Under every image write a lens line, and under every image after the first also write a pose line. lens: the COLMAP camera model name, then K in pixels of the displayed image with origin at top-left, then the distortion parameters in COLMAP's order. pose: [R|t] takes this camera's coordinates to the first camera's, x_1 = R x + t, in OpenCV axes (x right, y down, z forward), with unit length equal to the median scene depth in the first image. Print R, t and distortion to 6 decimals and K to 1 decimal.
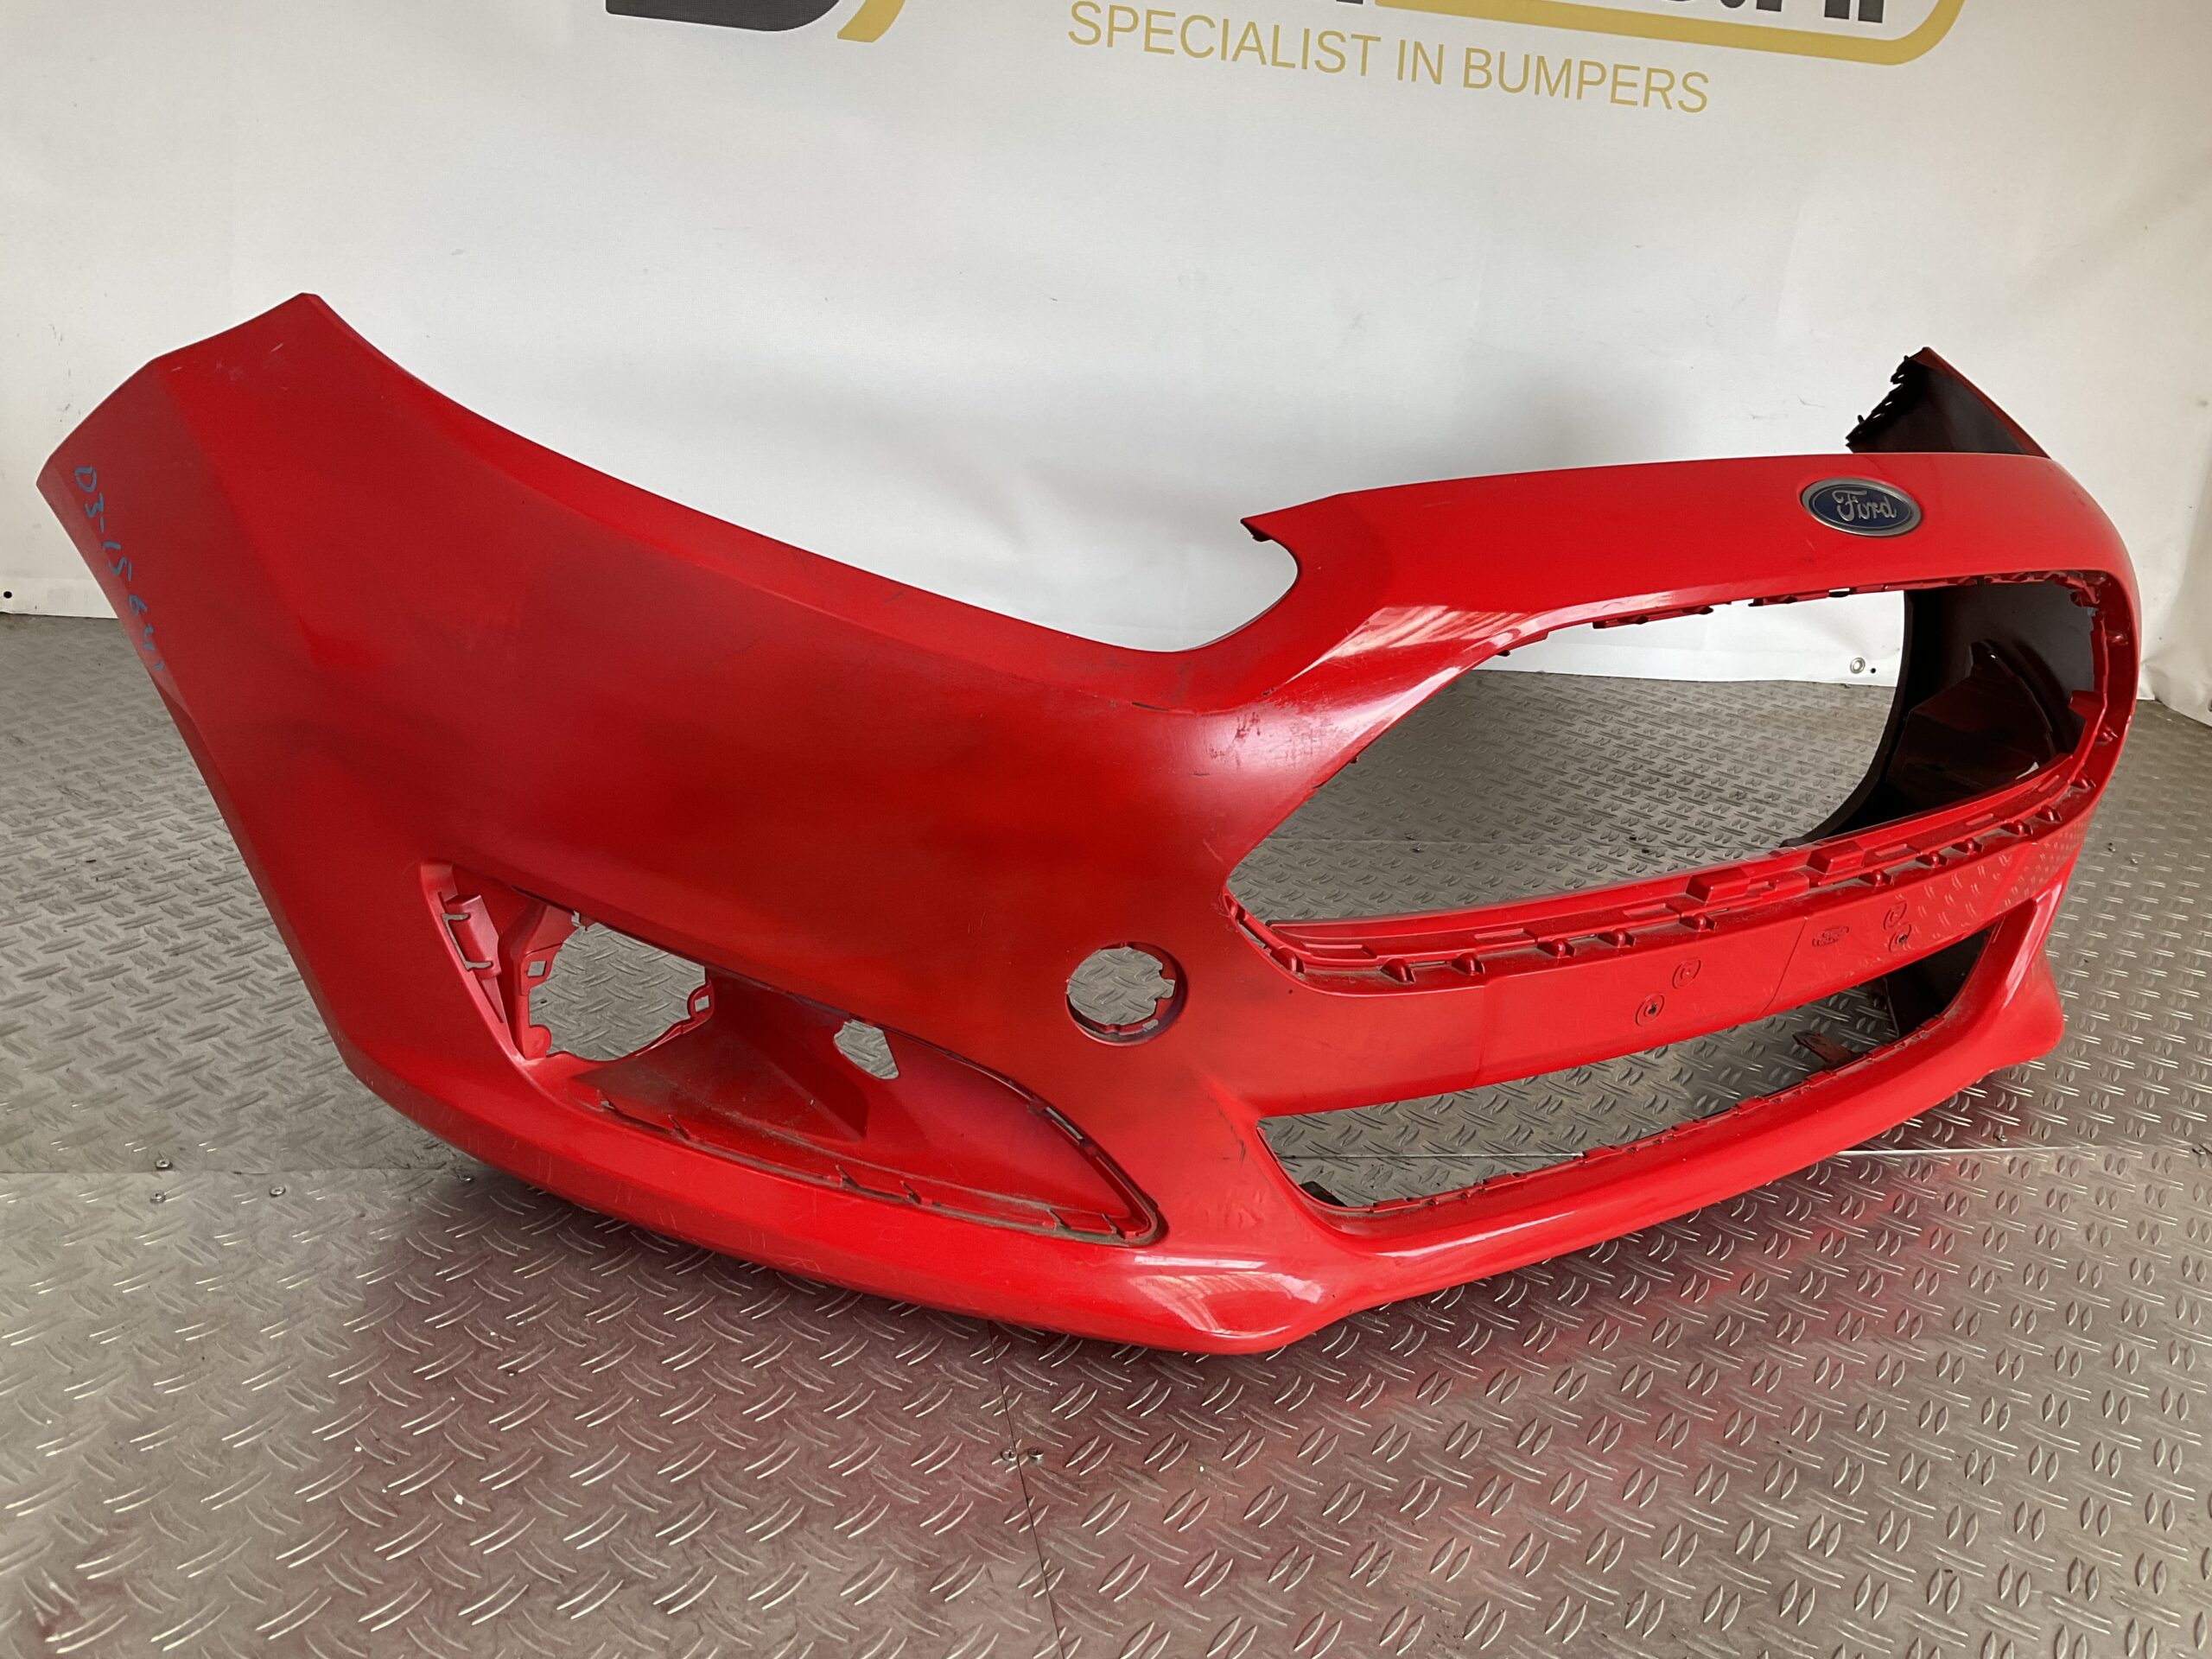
lens RADIAL K [[1893.5, 0, 1120.7], [0, 1893.5, 829.1], [0, 0, 1]] dist [0.034099, -0.064541]
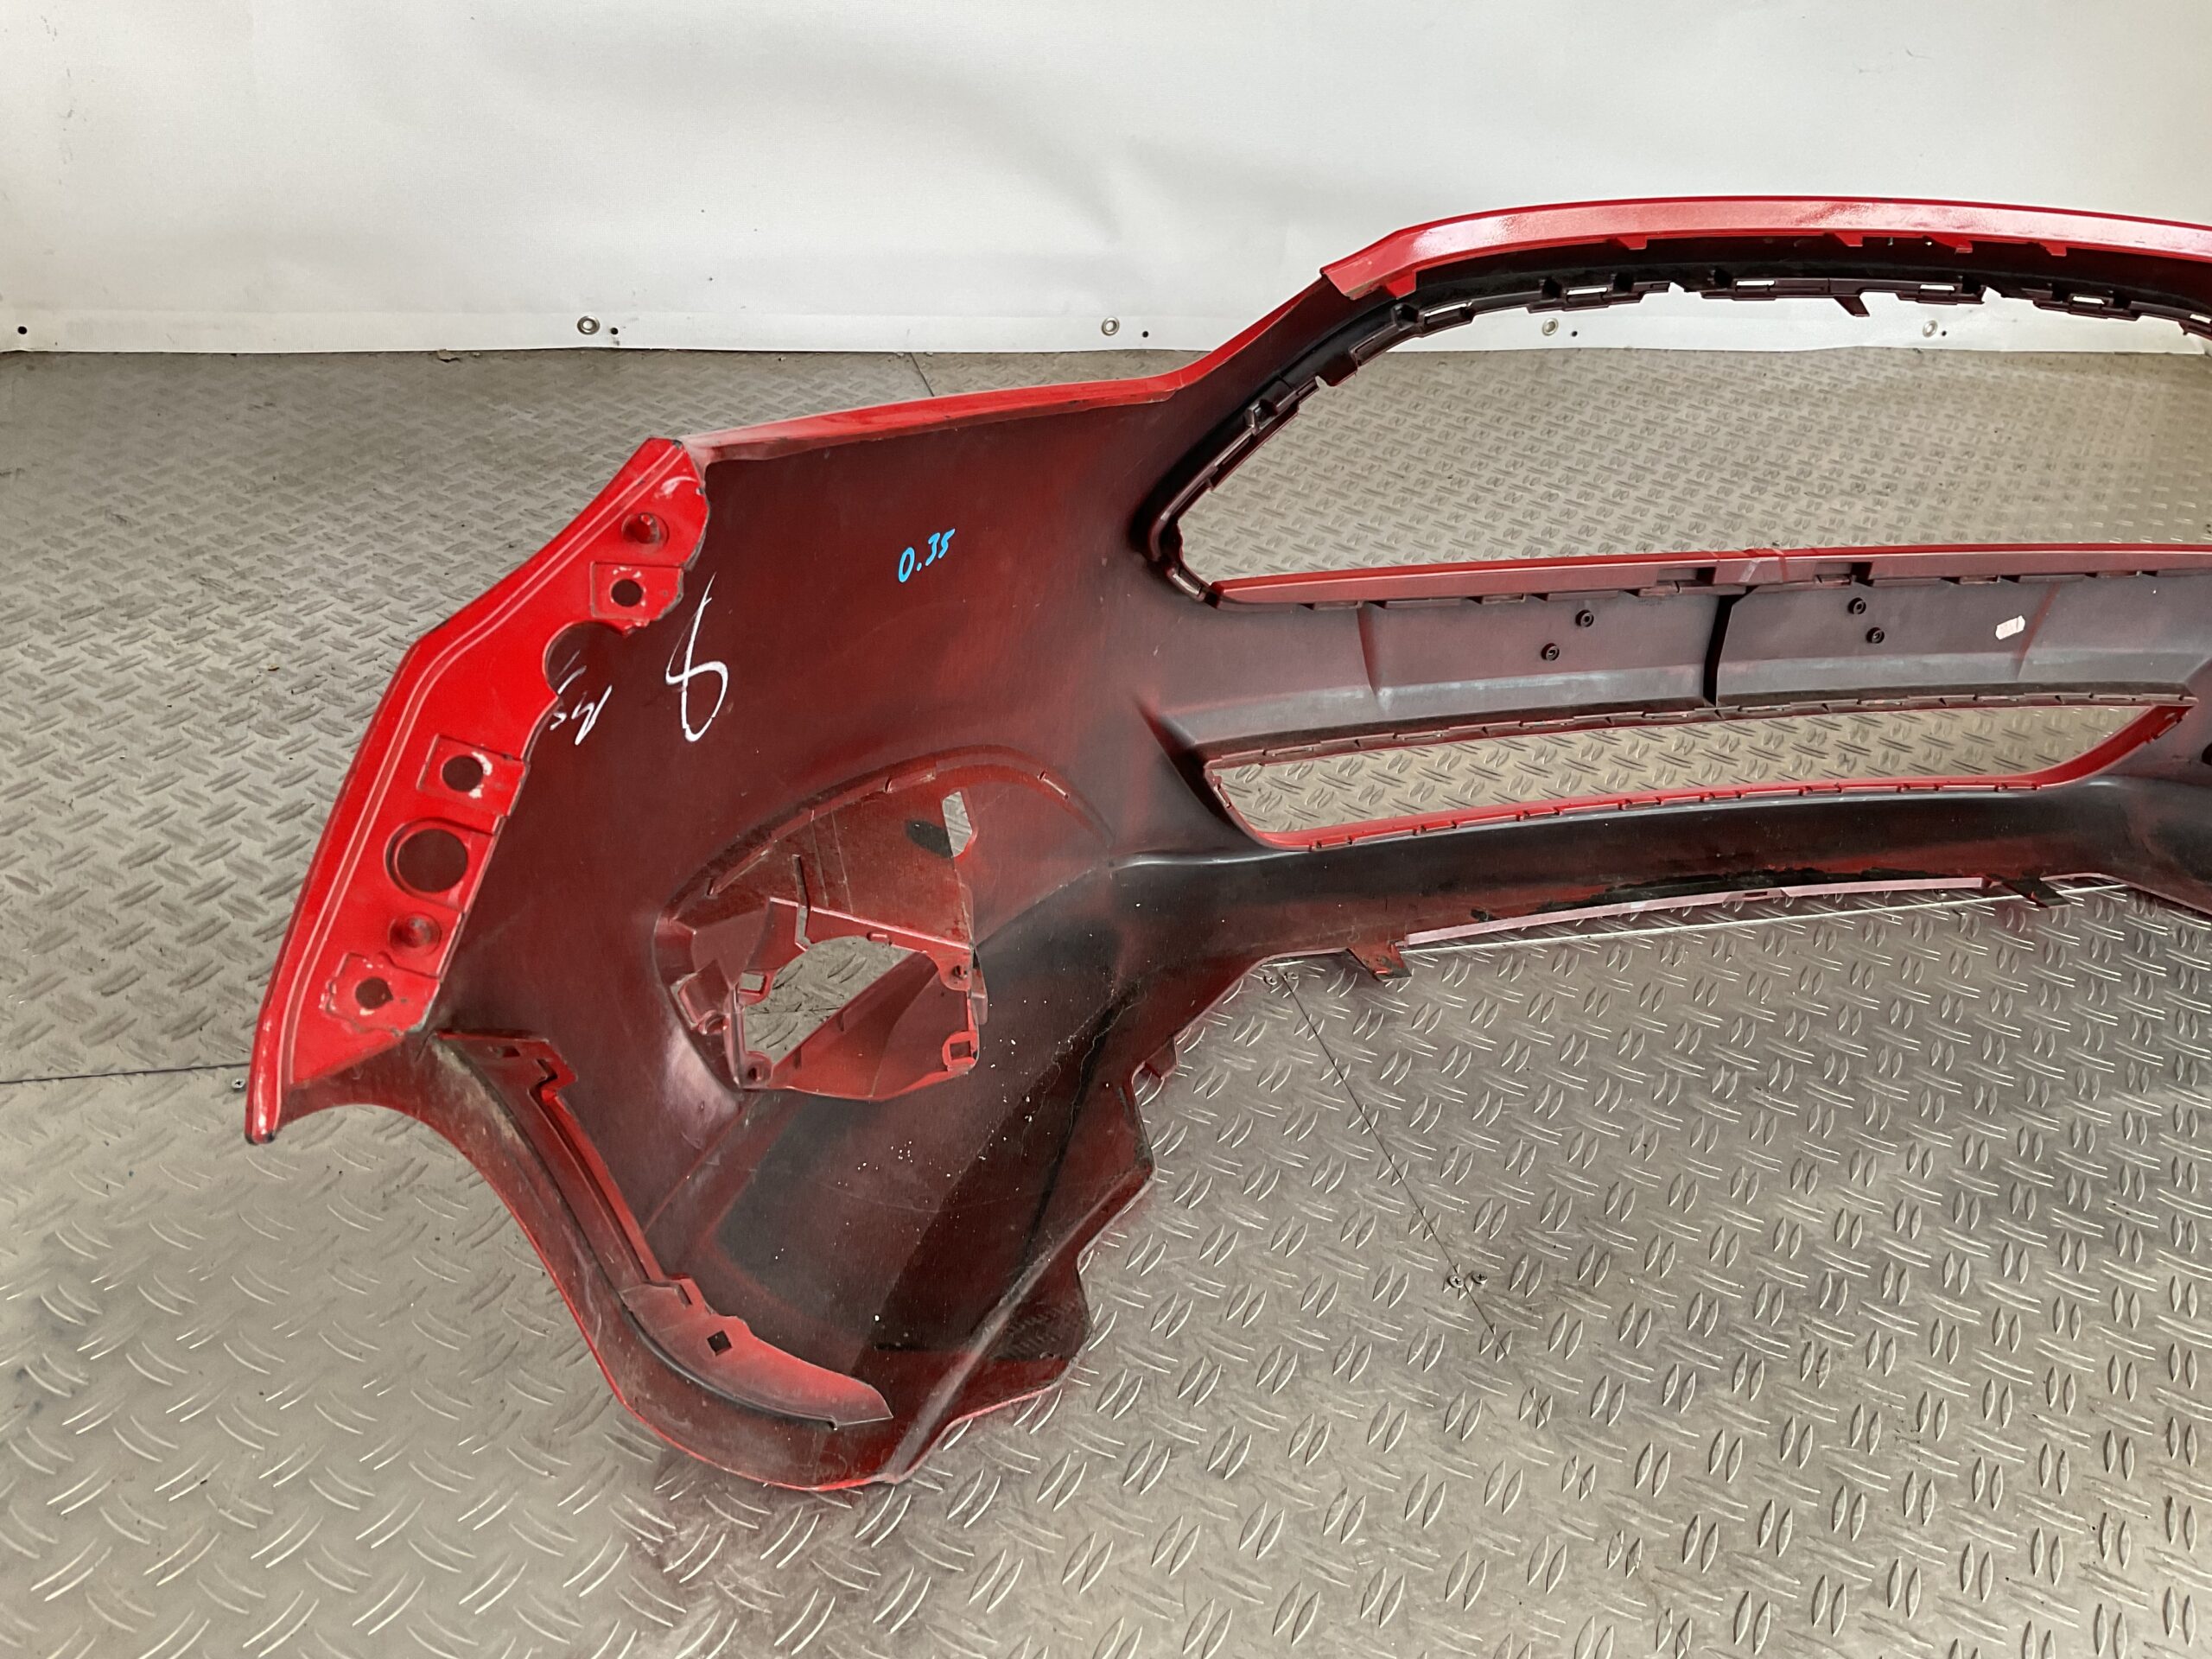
lens RADIAL K [[1893.5, 0, 1107.6], [0, 1893.5, 824.6], [0, 0, 1]] dist [0.034099, -0.064541]
pose [[0.995388, -0.049557, 0.082142, -0.246281], [0.030805, 0.976010, 0.215536, -0.112796], [-0.090853, -0.212012, 0.973035, 0.039780]]
